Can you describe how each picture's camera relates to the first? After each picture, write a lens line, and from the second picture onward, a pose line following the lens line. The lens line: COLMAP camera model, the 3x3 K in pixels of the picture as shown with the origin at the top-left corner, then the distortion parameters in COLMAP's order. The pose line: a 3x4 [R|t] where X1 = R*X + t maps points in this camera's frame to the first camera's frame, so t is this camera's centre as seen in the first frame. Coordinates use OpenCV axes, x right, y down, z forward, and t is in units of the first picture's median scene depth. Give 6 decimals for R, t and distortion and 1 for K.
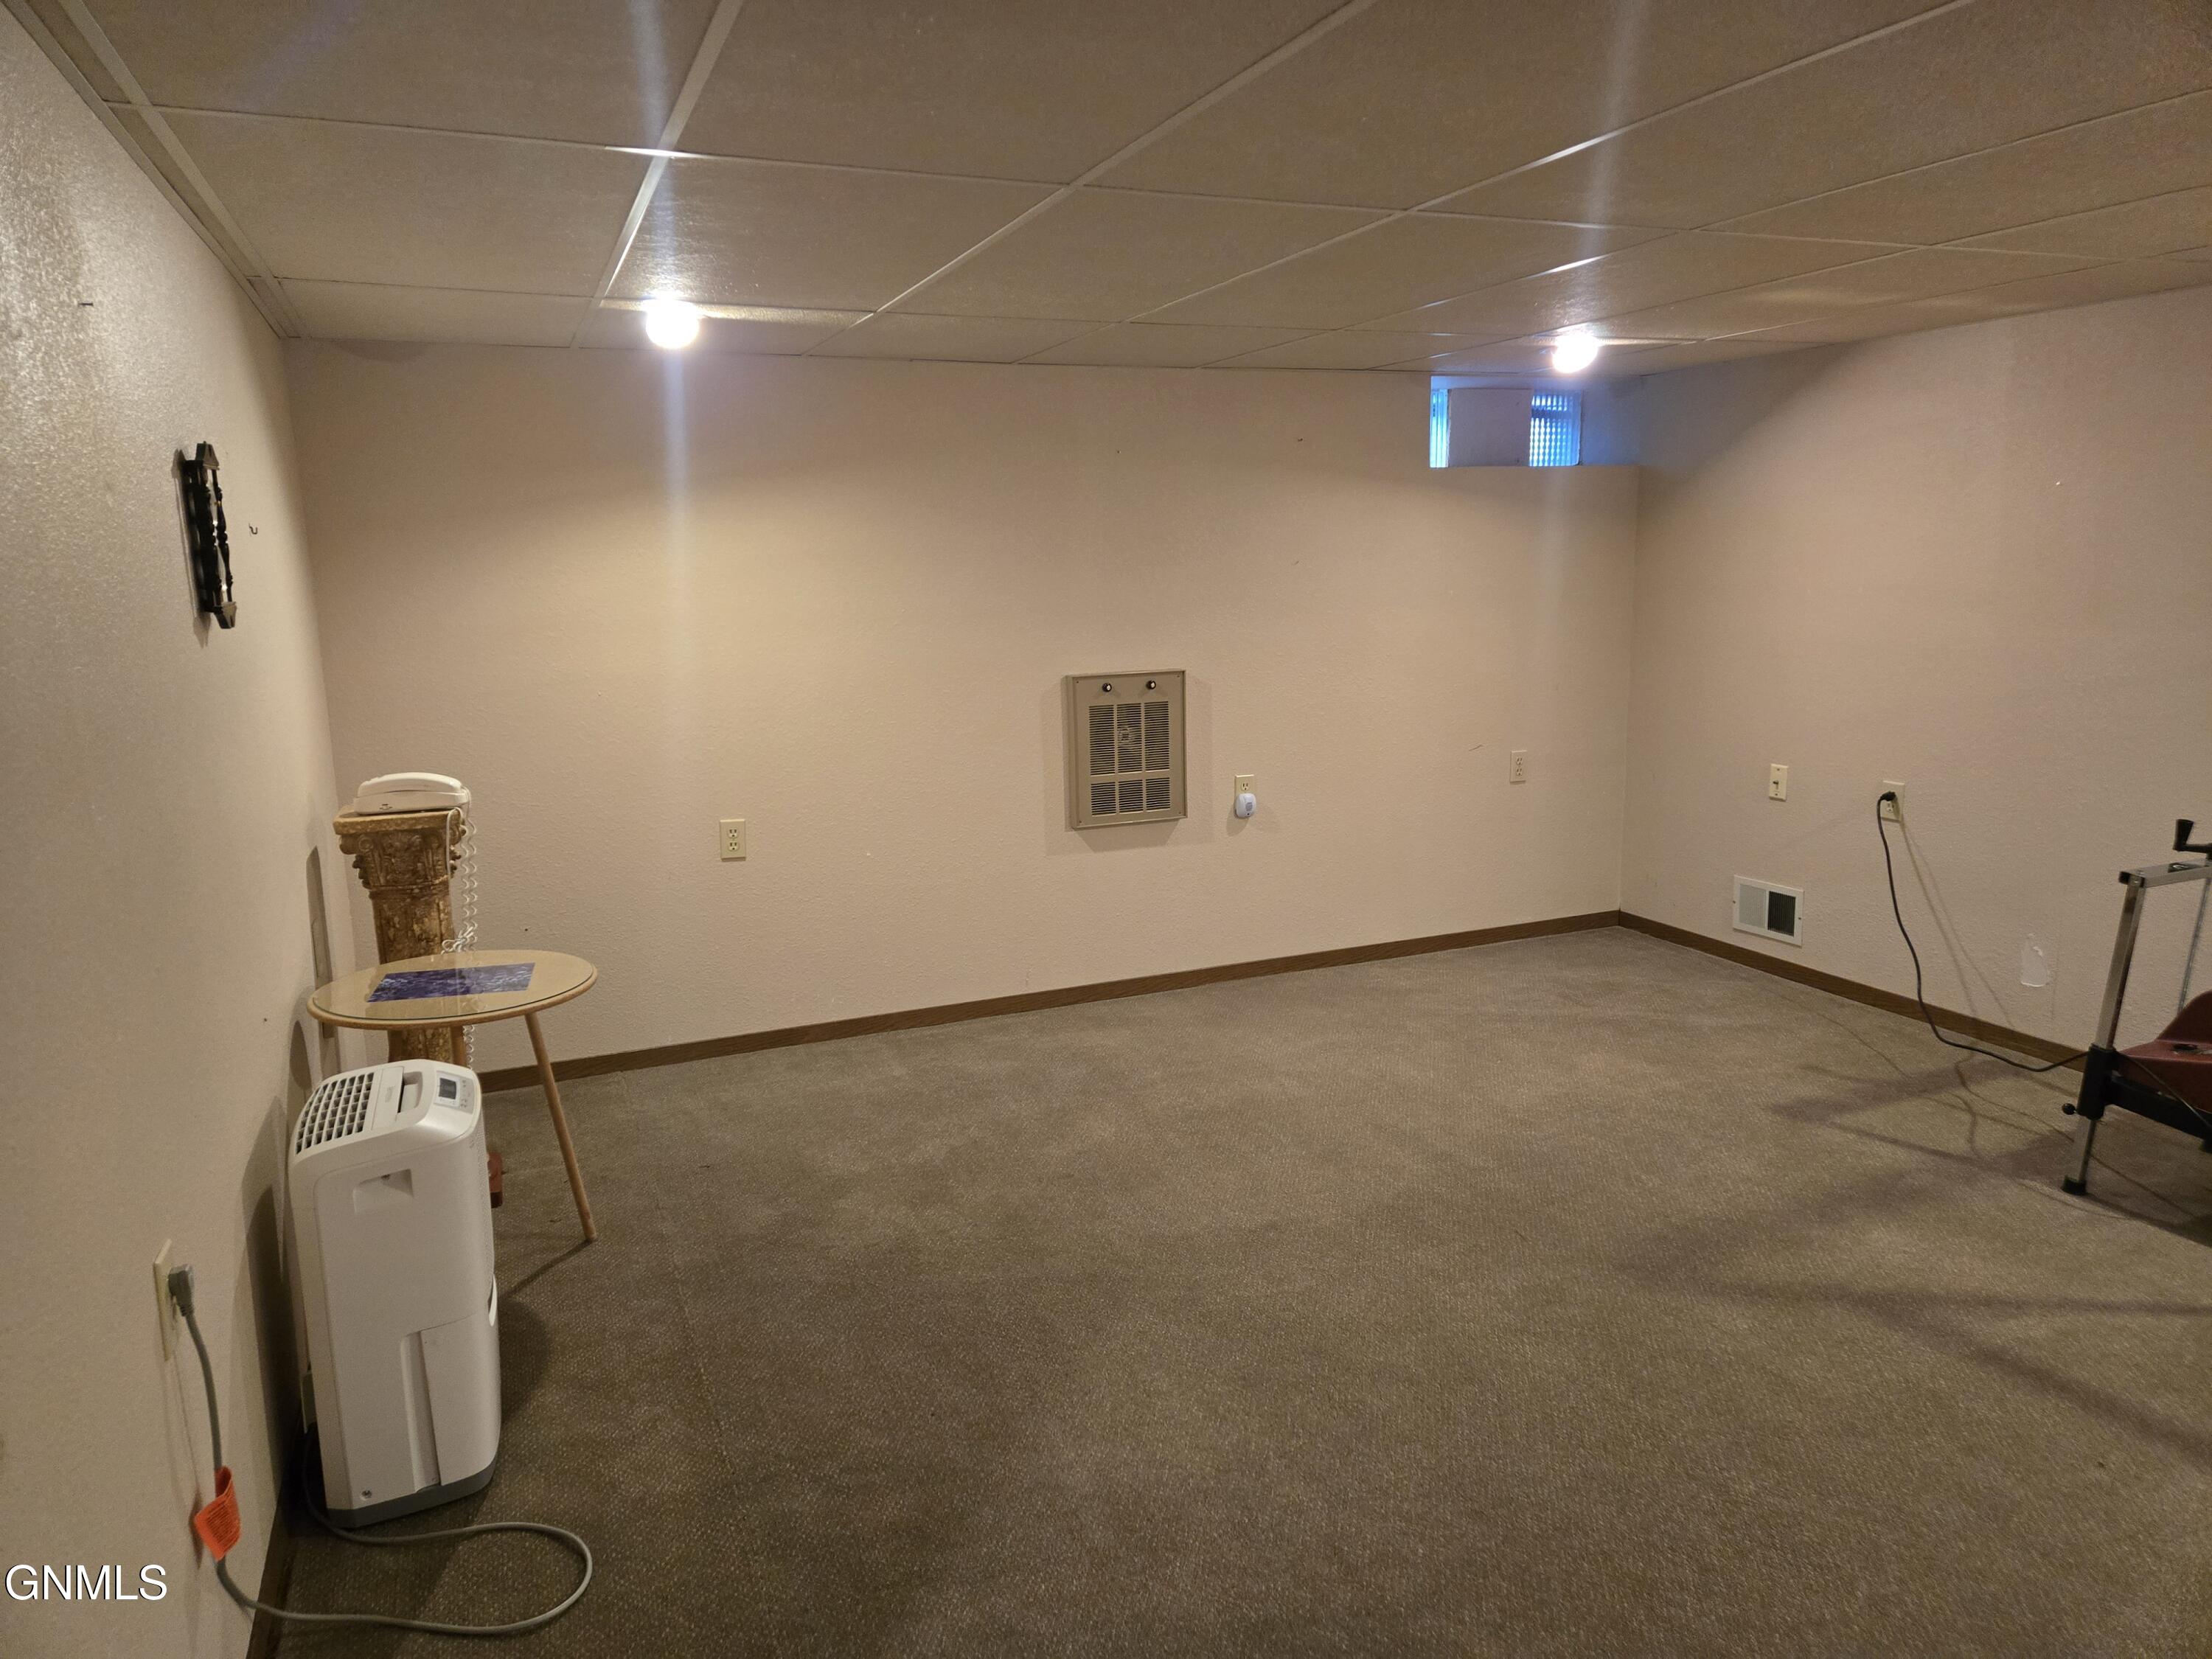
lens RADIAL K [[1457.2, 0, 1092.6], [0, 1457.2, 817.9], [0, 0, 1]] dist [0.077648, -0.052785]
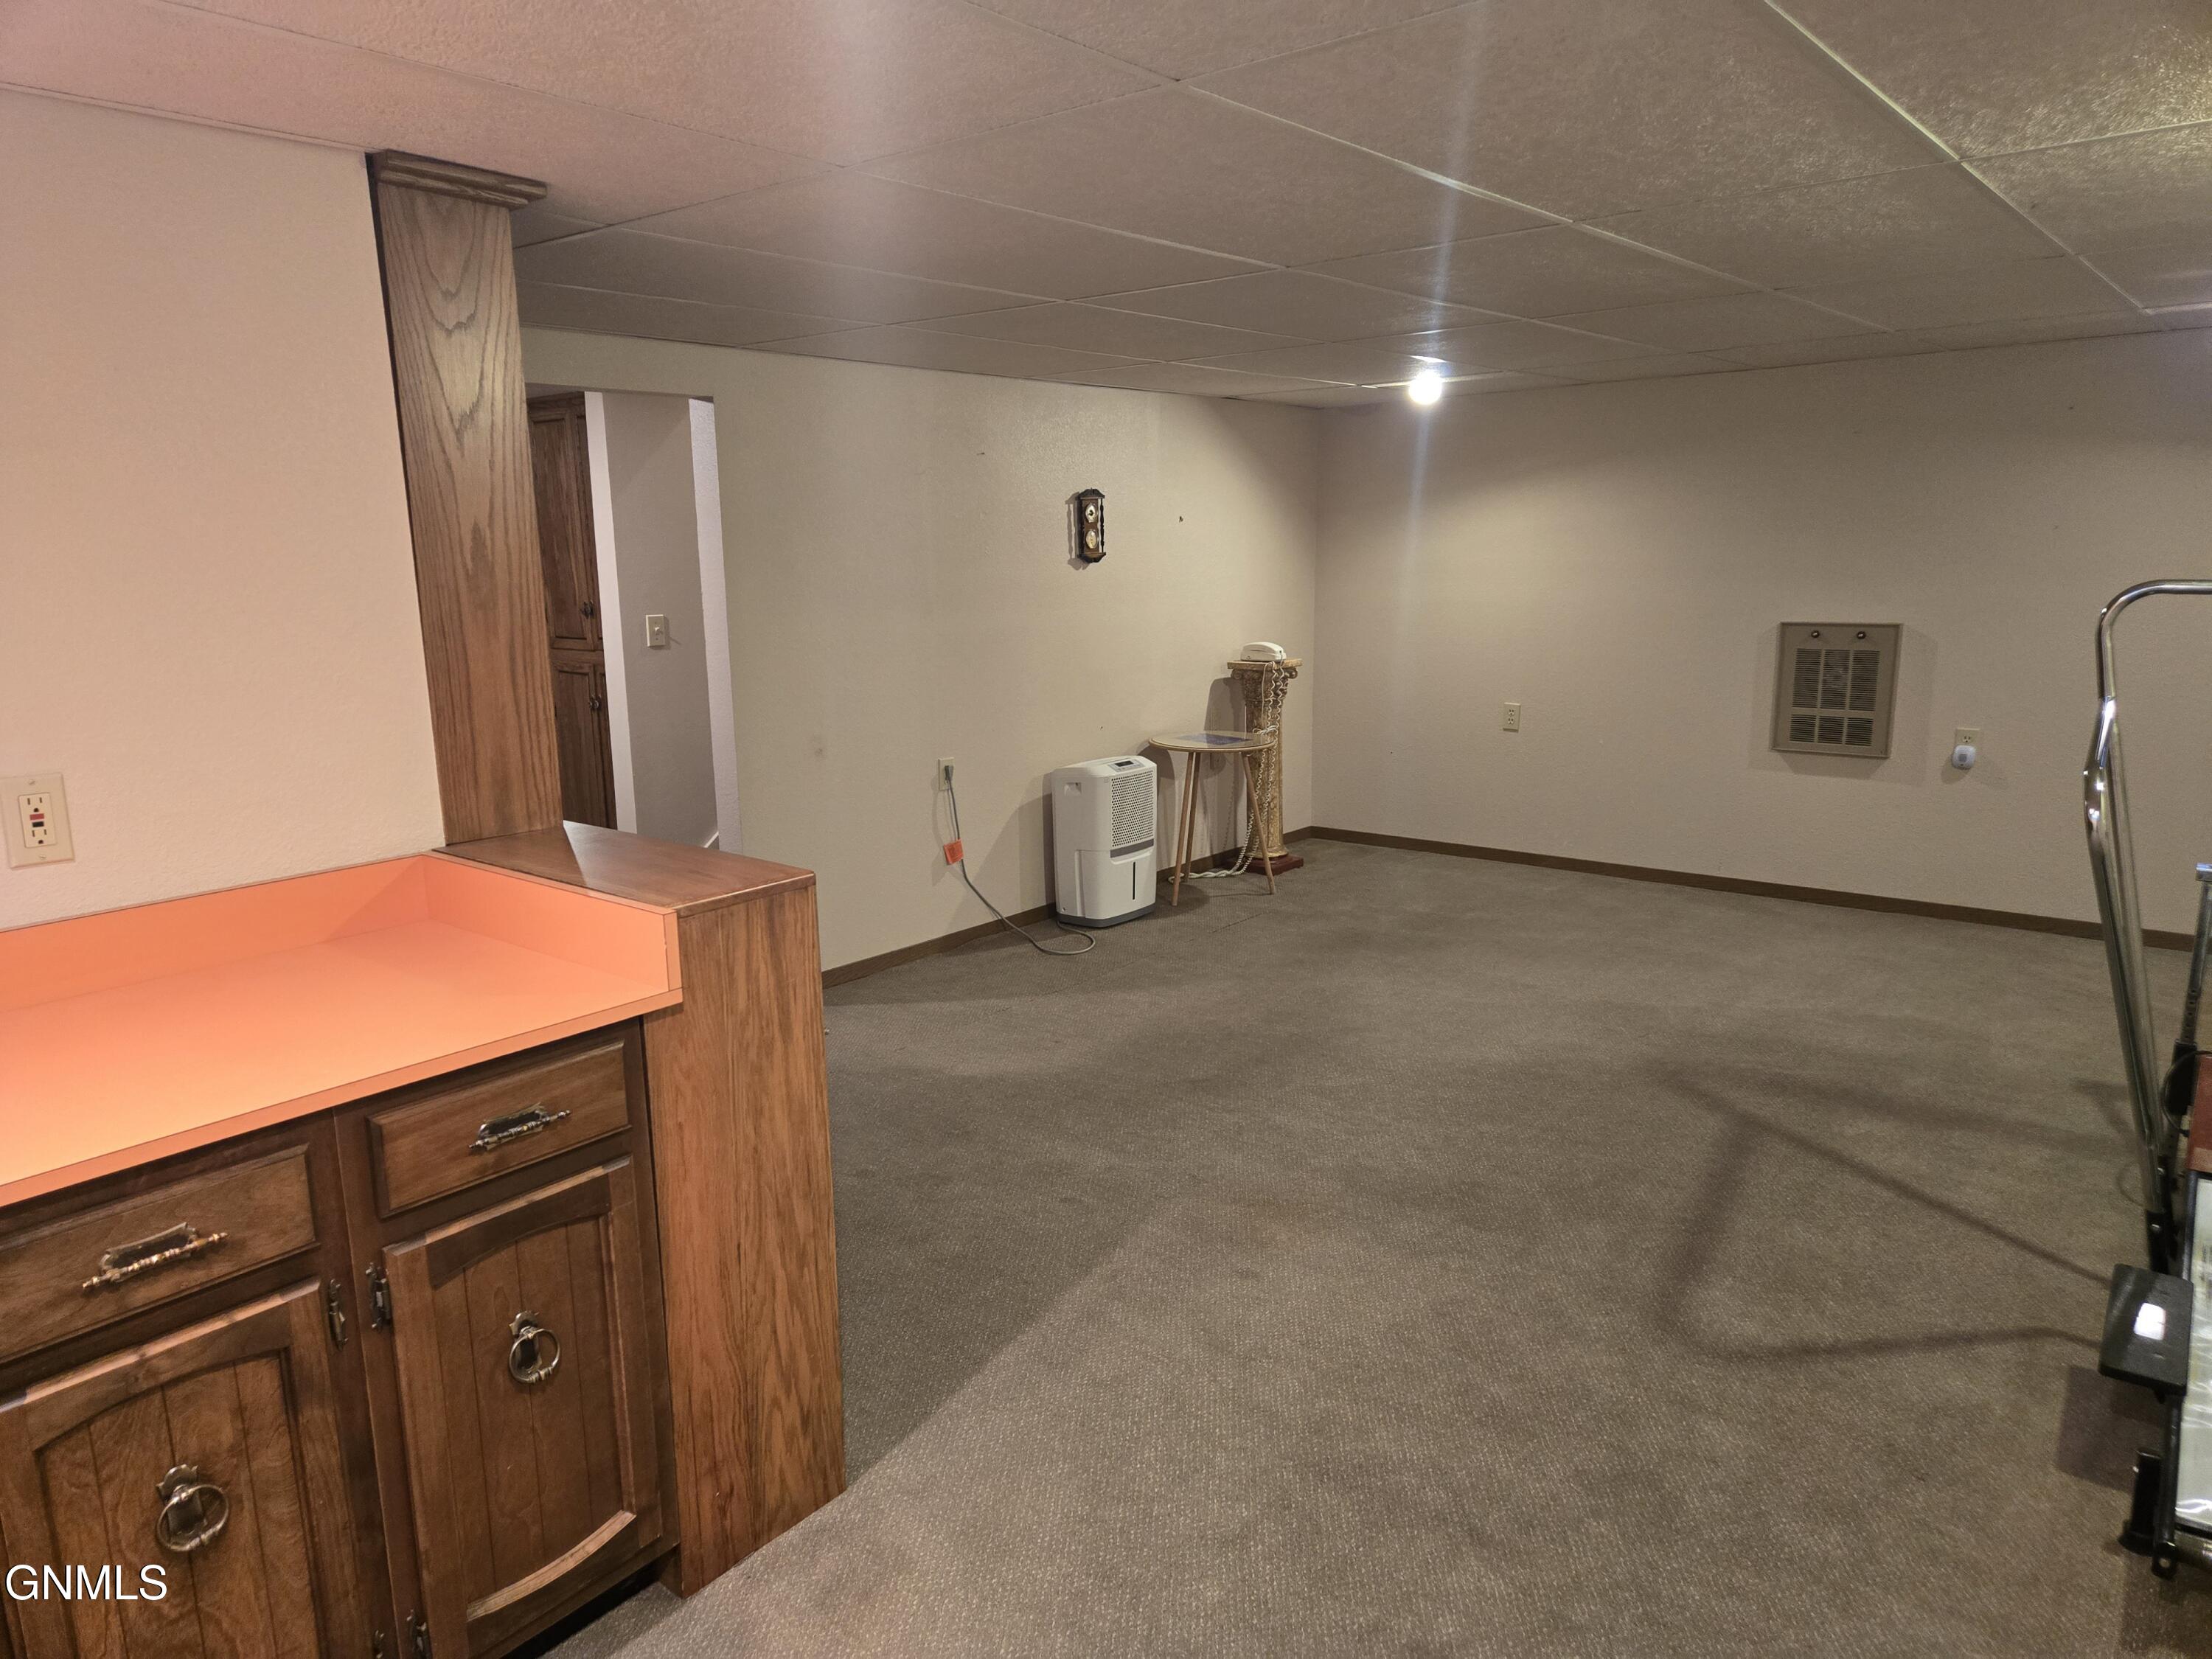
lens RADIAL K [[1457.2, 0, 1092.6], [0, 1457.2, 817.9], [0, 0, 1]] dist [0.077648, -0.052785]
pose [[0.464883, 0.178722, -0.867146, 0.794373], [-0.148411, 0.981287, 0.122682, -0.003825], [0.872845, 0.071661, 0.482708, -0.076919]]
